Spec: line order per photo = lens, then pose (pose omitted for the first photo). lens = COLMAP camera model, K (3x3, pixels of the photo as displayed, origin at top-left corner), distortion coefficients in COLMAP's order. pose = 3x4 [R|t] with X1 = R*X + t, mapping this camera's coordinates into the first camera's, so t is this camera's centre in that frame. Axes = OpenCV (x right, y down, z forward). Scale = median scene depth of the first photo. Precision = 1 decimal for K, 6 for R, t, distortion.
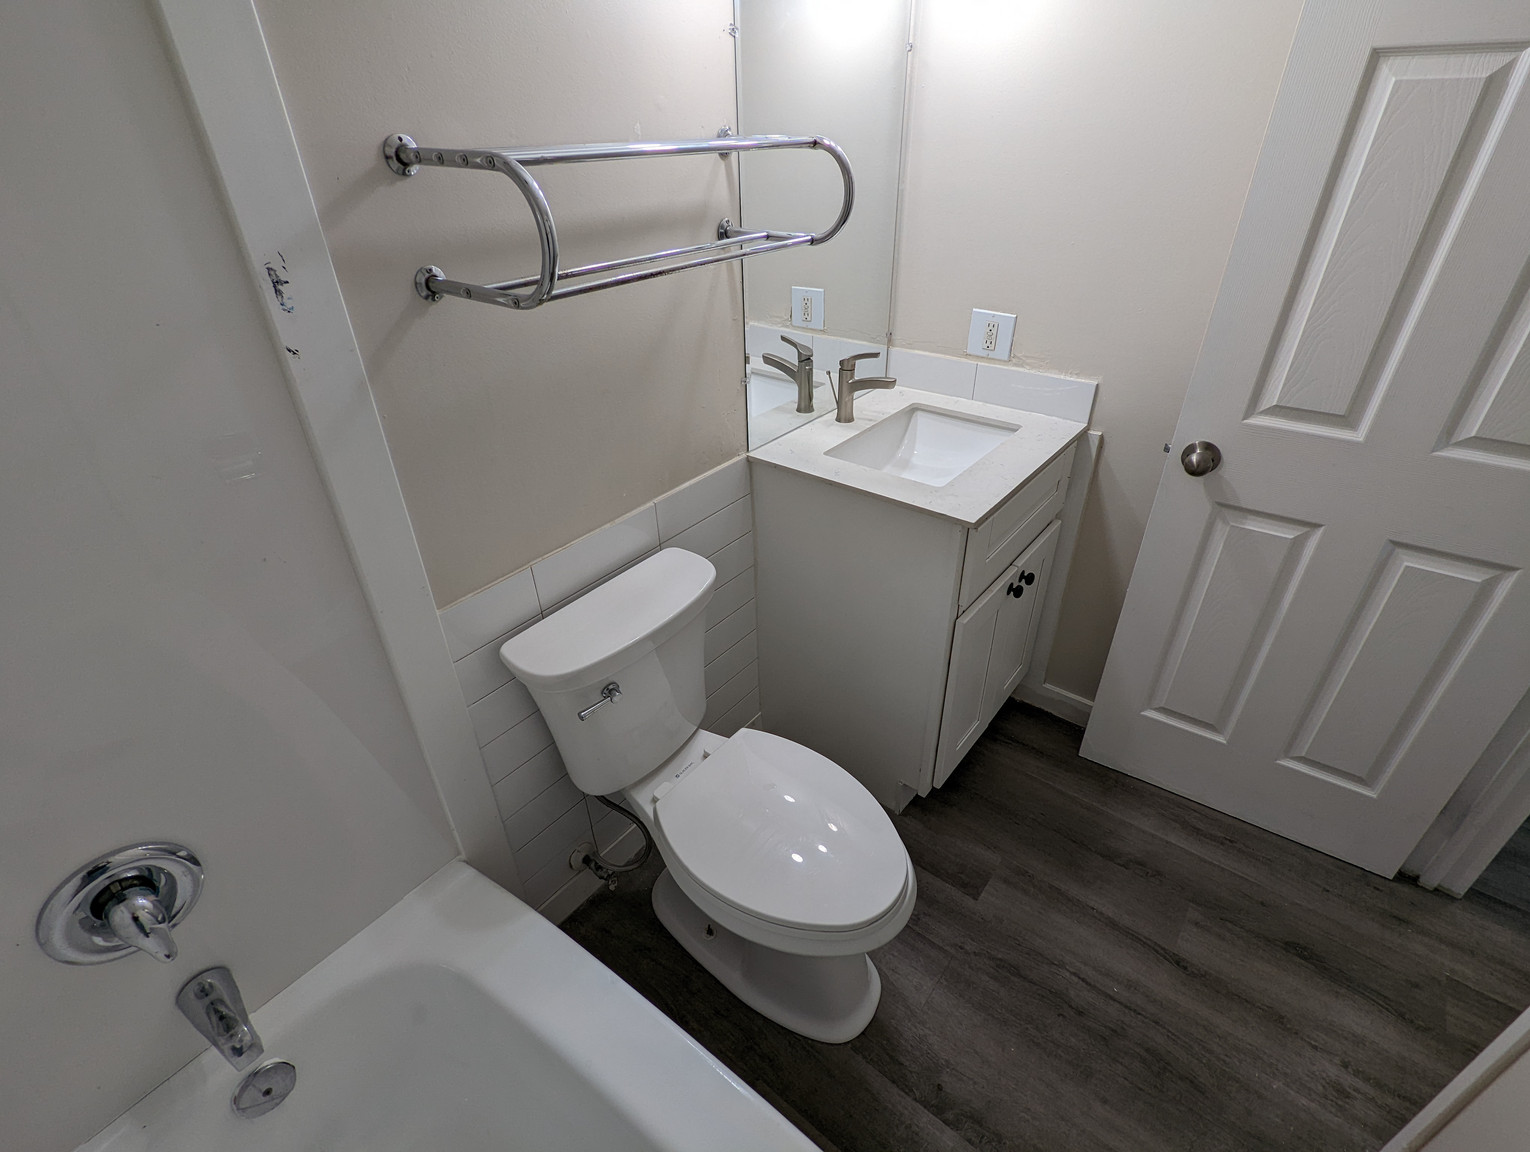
lens RADIAL K [[730.3, 0, 765.5], [0, 730.3, 575.1], [0, 0, 1]] dist [0.003706, -0.000786]
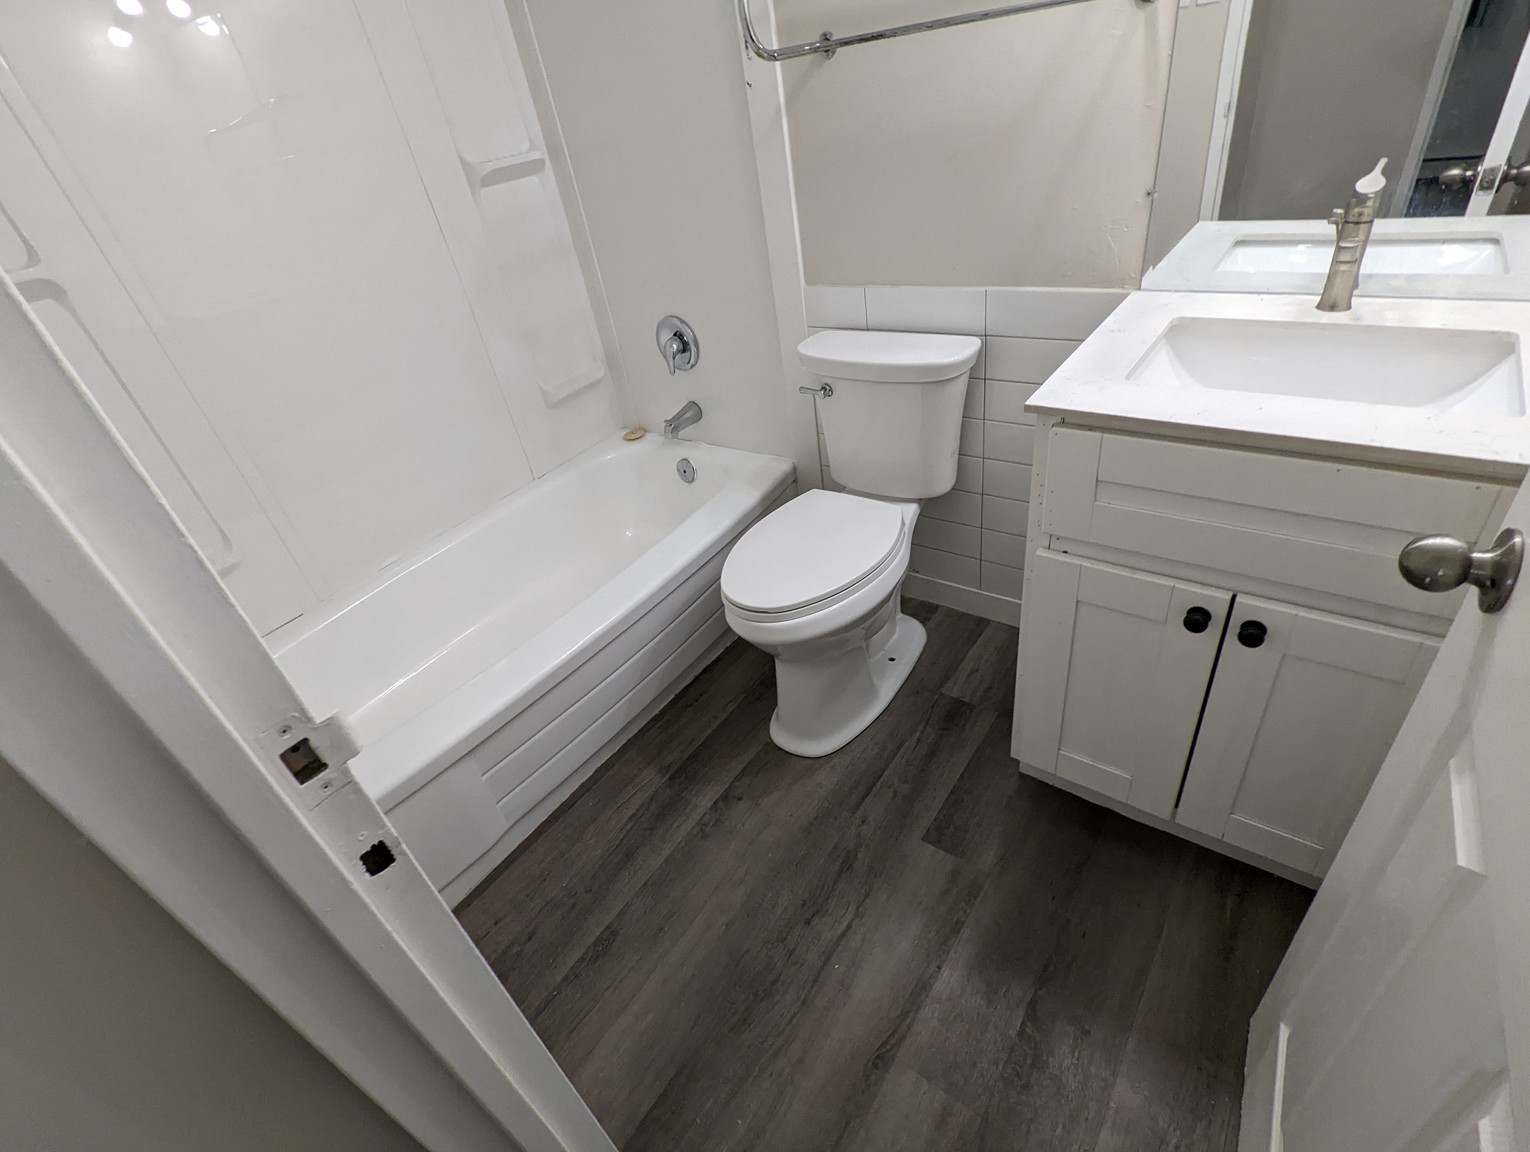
lens RADIAL K [[730.3, 0, 766.6], [0, 730.3, 576.1], [0, 0, 1]] dist [0.003706, -0.000786]
pose [[0.035186, 0.583831, -0.811113, 0.931720], [-0.405258, 0.750226, 0.522425, -0.211641], [0.913525, 0.310328, 0.263000, 0.559898]]
